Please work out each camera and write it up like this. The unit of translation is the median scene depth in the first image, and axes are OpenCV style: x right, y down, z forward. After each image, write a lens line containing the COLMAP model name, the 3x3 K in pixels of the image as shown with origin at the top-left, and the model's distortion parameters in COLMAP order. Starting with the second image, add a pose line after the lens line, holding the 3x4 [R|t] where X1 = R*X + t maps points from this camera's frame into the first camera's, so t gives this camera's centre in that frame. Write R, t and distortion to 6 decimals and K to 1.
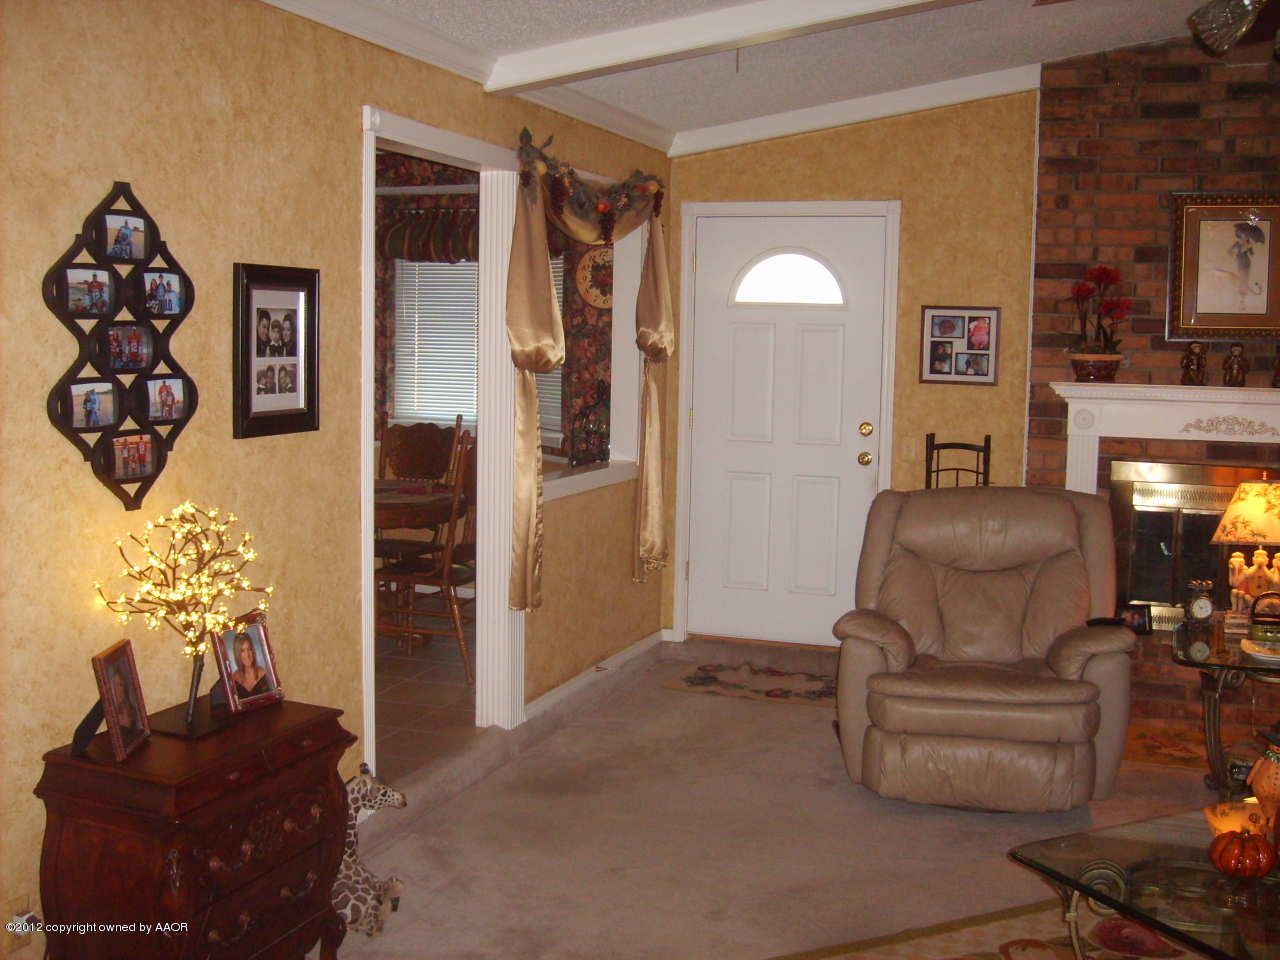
lens RADIAL K [[1407.6, 0, 640.0], [0, 1407.6, 480.0], [0, 0, 1]] dist [-0.146853, 0.093011]
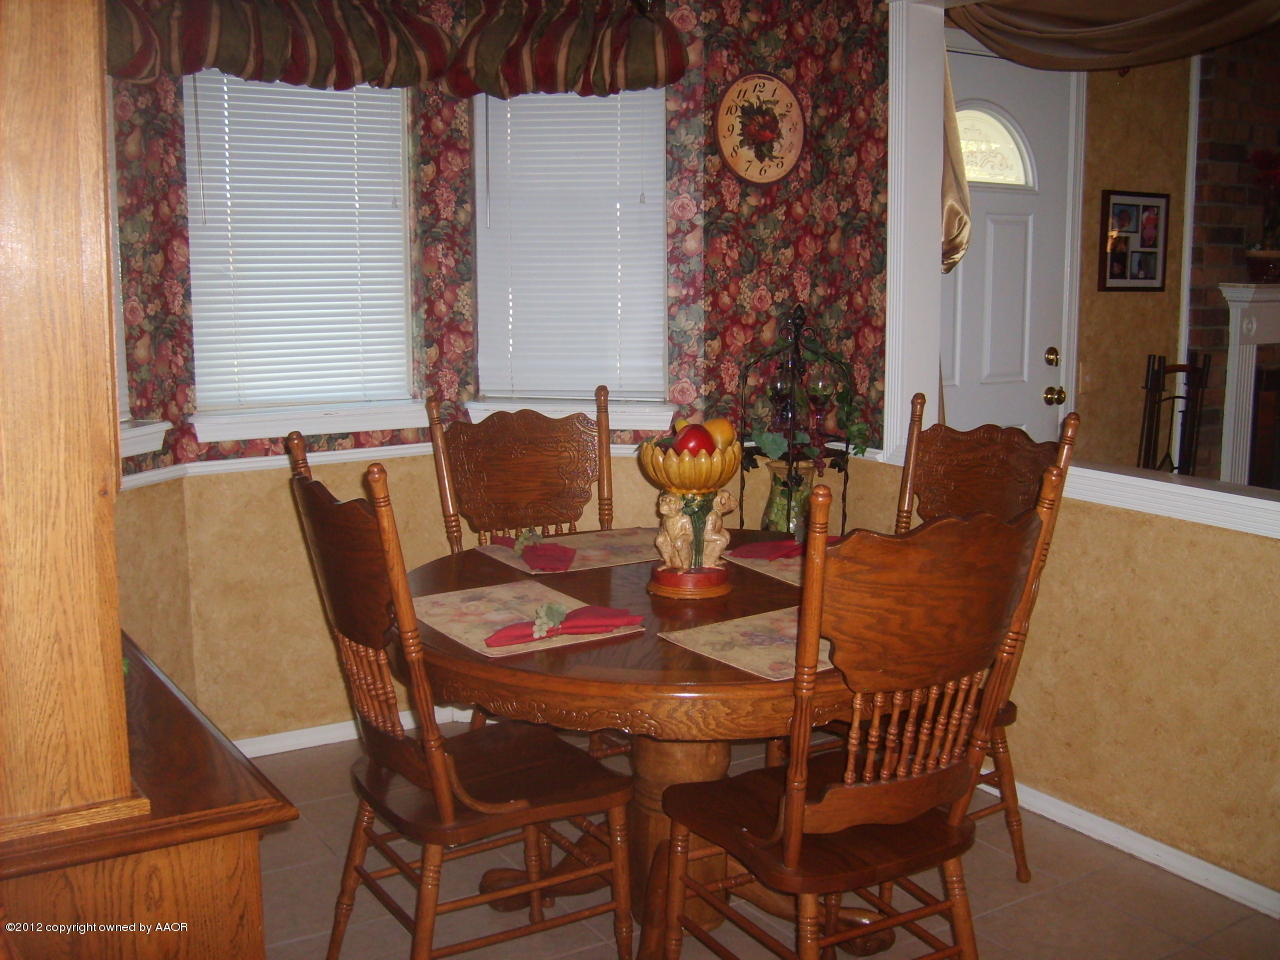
lens RADIAL K [[1407.6, 0, 640.0], [0, 1407.6, 480.0], [0, 0, 1]] dist [-0.146853, 0.093011]
pose [[0.604633, -0.145409, 0.783119, -0.615002], [0.088196, 0.989371, 0.115611, -0.083805], [-0.791606, -0.000834, 0.611031, 0.801300]]
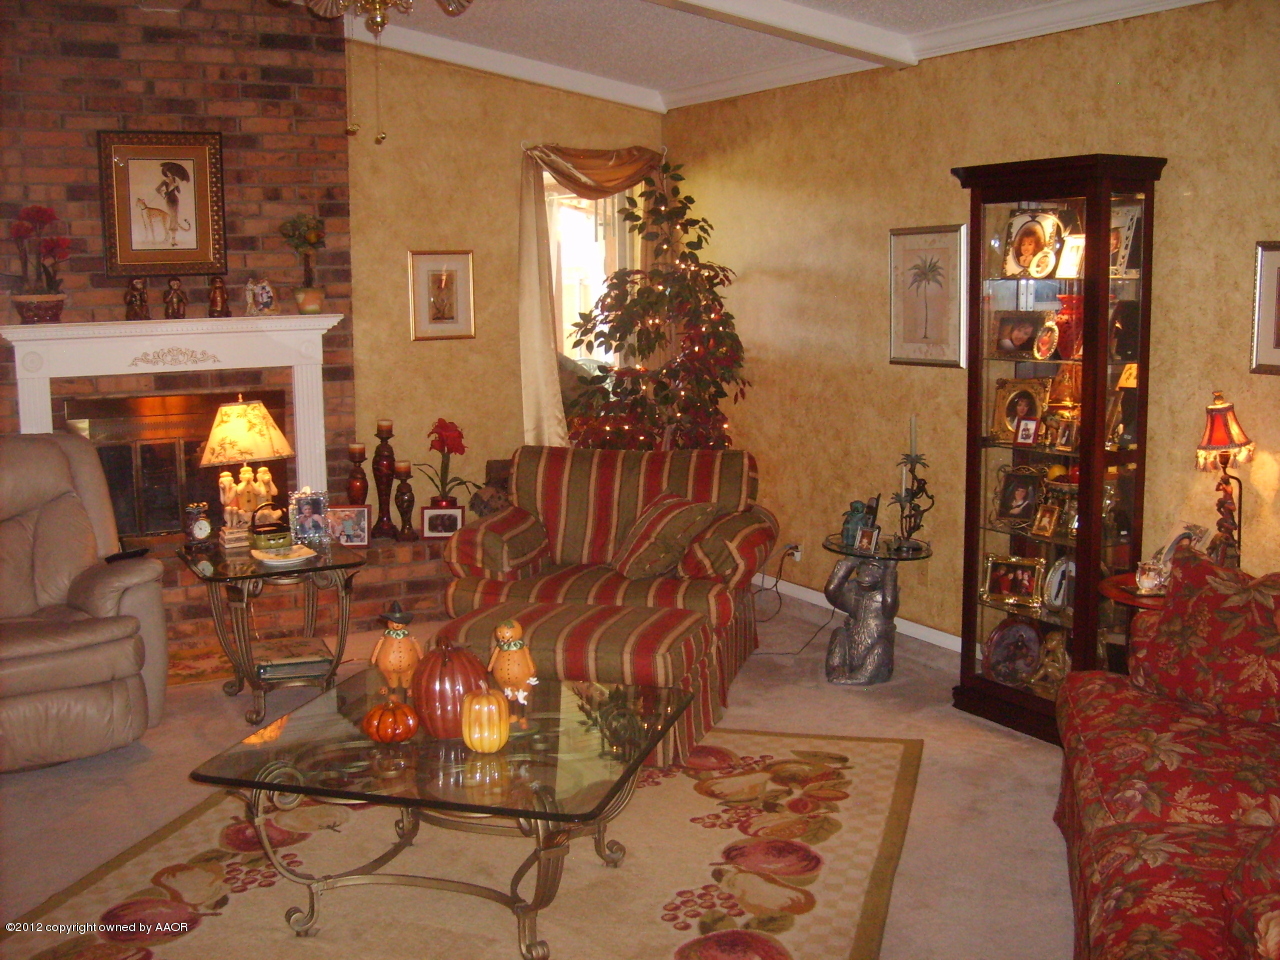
lens RADIAL K [[1407.6, 0, 640.0], [0, 1407.6, 480.0], [0, 0, 1]] dist [-0.146853, 0.093011]
pose [[0.647532, -0.129761, 0.750909, -0.146210], [0.098244, 0.991387, 0.086597, -0.002709], [-0.755679, 0.017698, 0.654703, 0.042220]]
